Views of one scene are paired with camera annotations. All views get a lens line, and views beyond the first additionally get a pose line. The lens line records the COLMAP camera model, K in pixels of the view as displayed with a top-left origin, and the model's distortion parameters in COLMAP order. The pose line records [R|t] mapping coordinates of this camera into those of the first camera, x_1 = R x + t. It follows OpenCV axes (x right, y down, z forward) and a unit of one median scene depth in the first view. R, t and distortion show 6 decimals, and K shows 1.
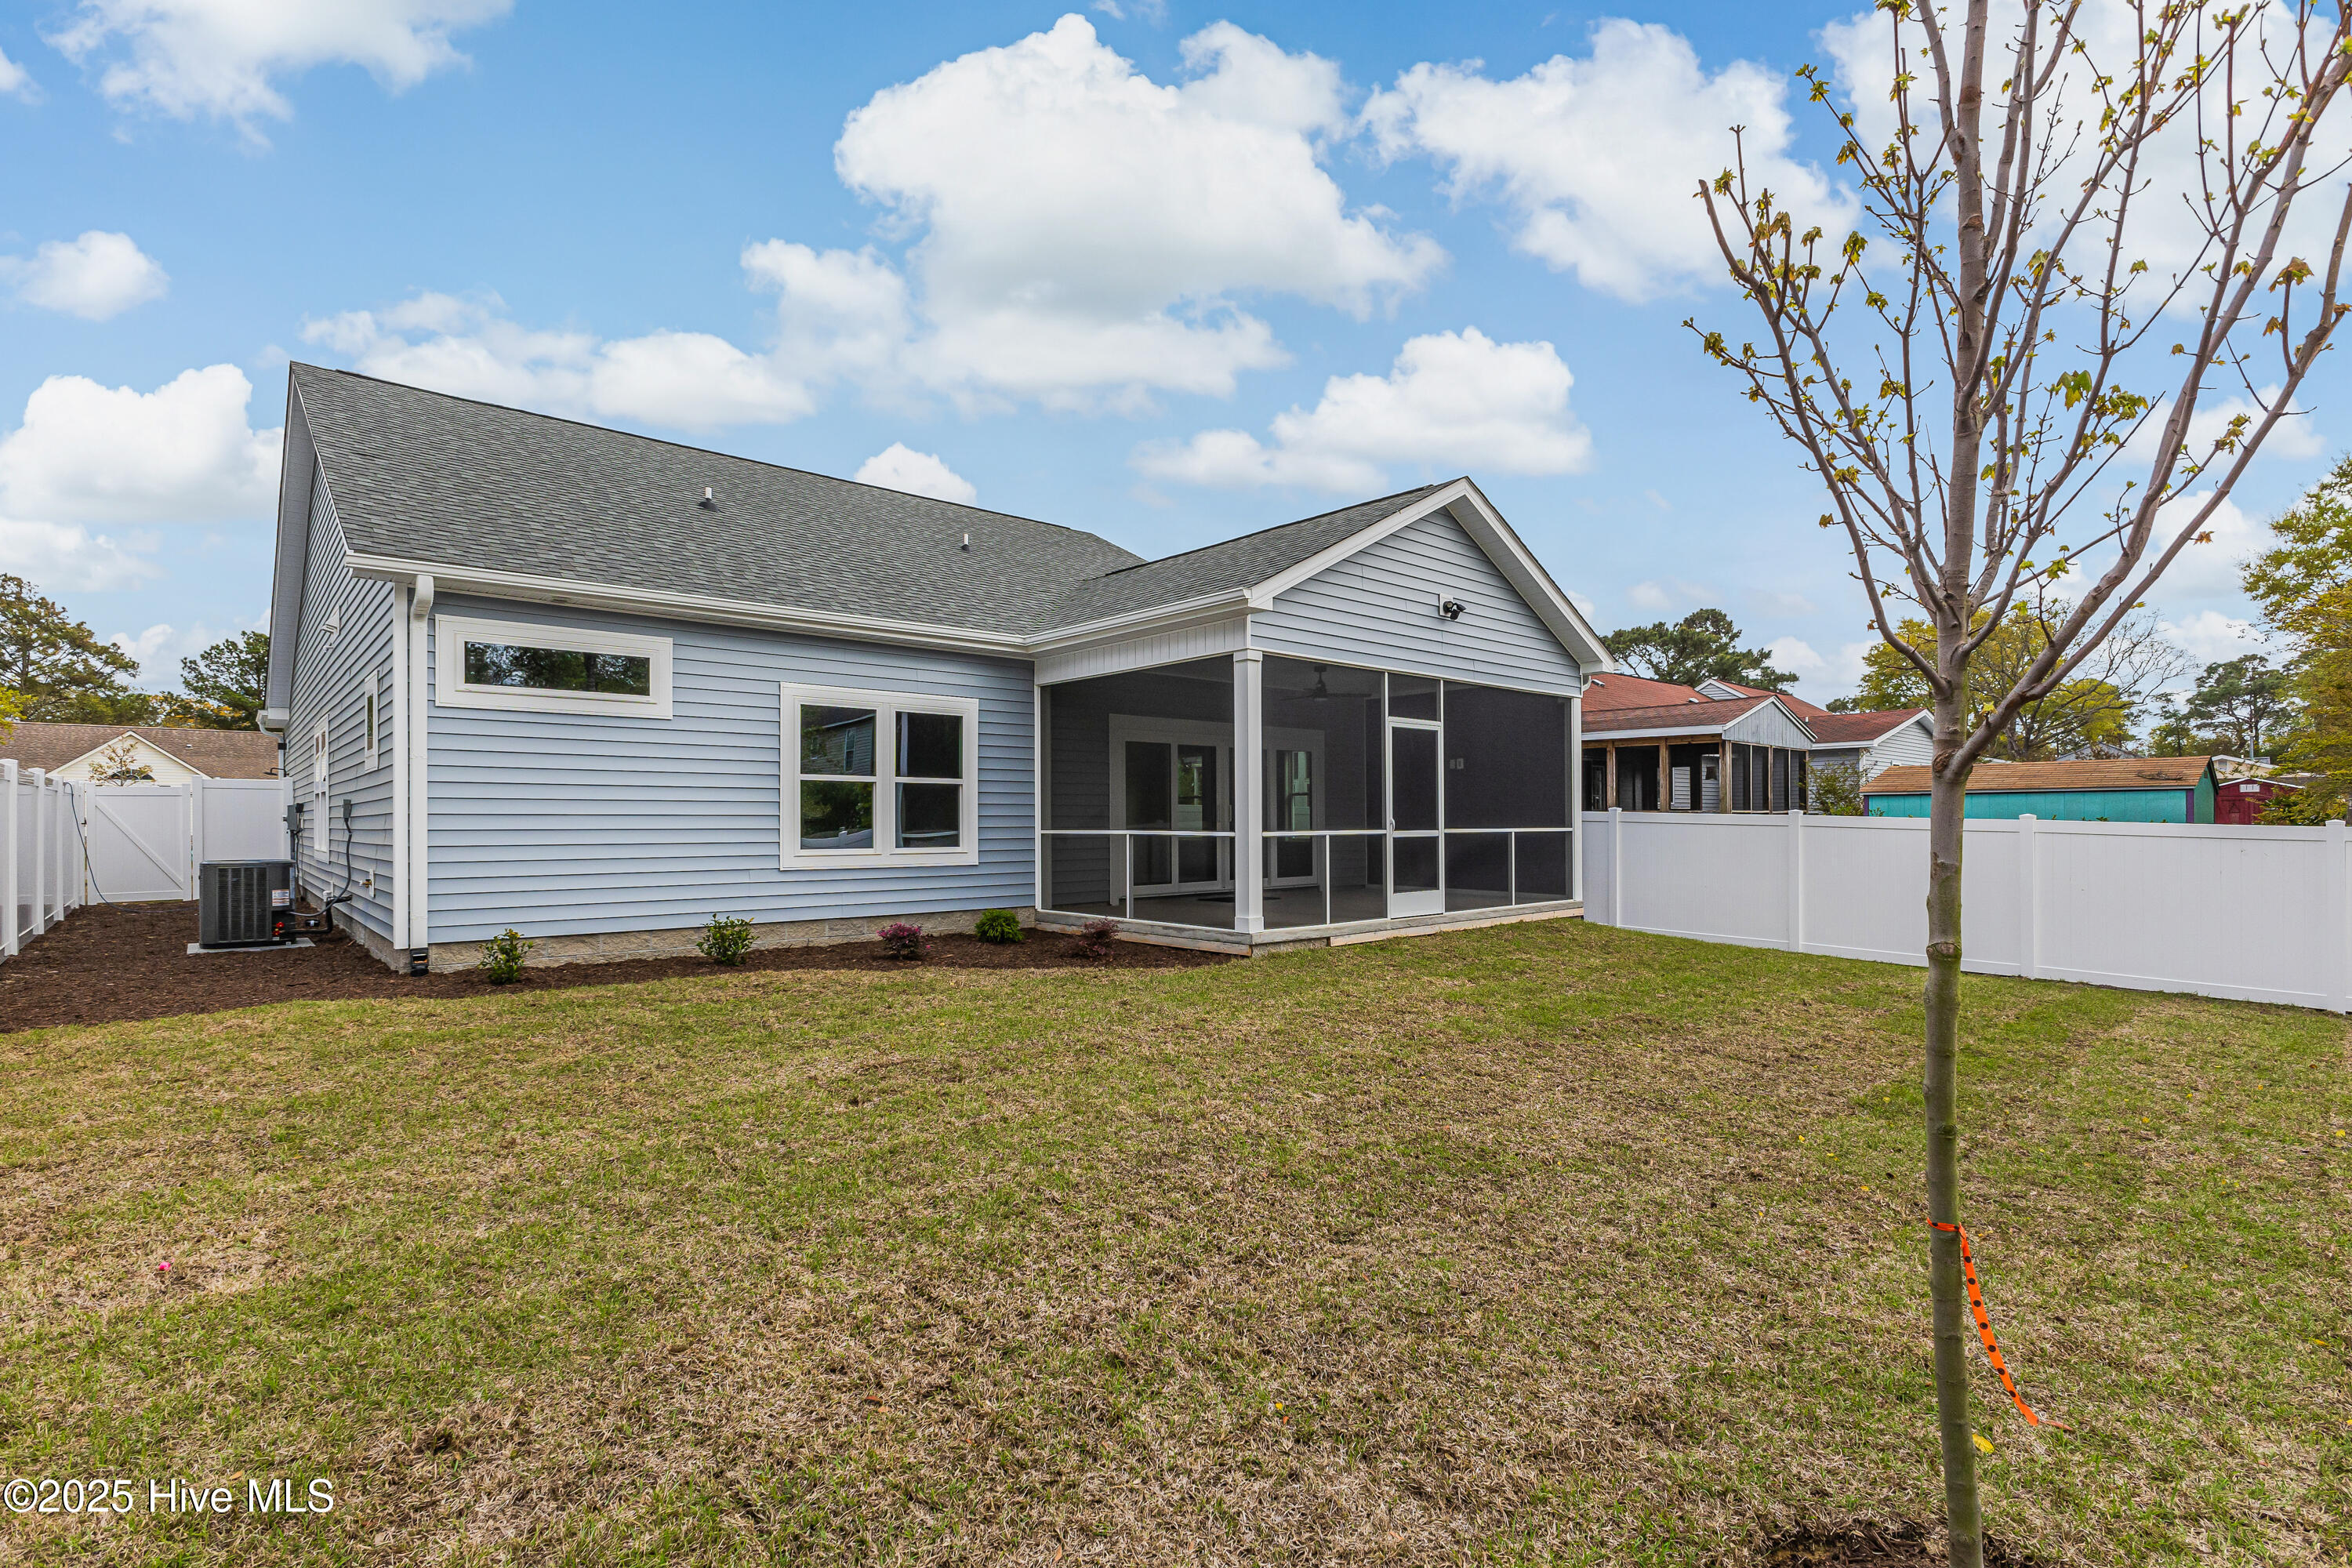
lens RADIAL K [[1090.3, 0, 1175.0], [0, 1090.3, 812.4], [0, 0, 1]] dist [-0.000908, -0.000019]
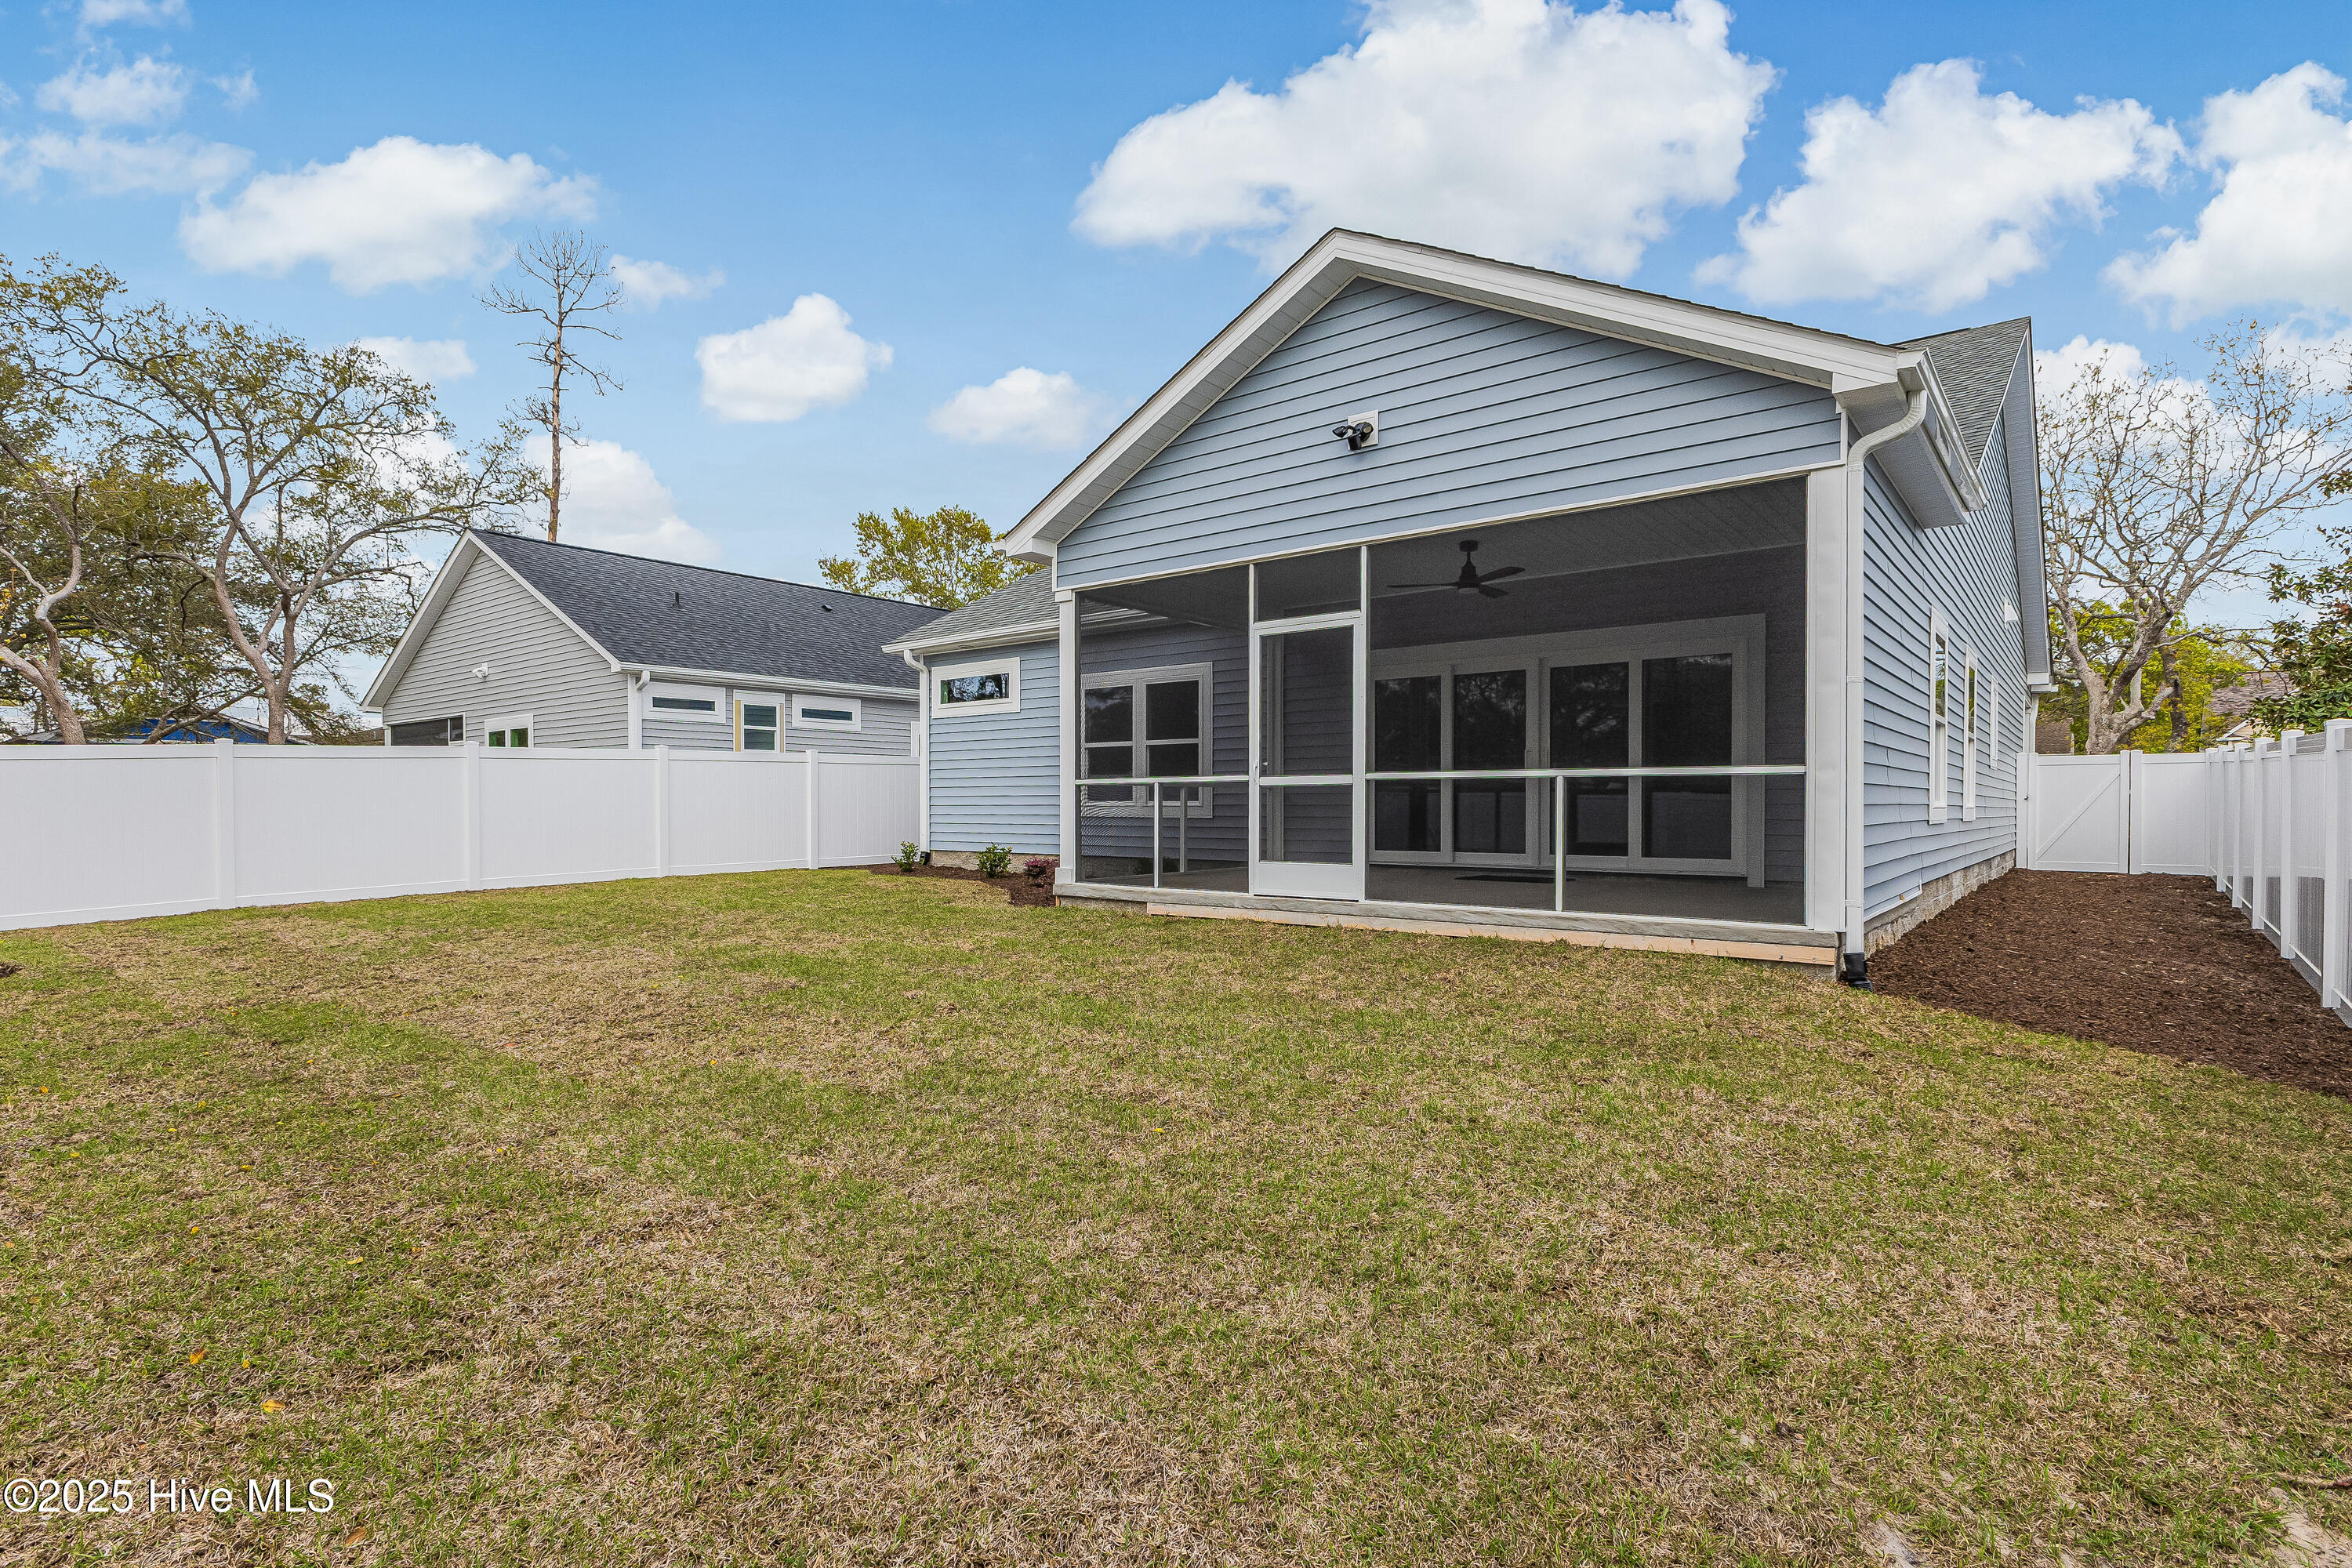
lens RADIAL K [[1158.7, 0, 1175.6], [0, 1158.7, 816.4], [0, 0, 1]] dist [0.000870, 0.000029]
pose [[0.165528, 0.009831, -0.986156, 0.935748], [0.005997, 0.999922, 0.010975, 0.033529], [0.986187, -0.007730, 0.165456, 0.786826]]
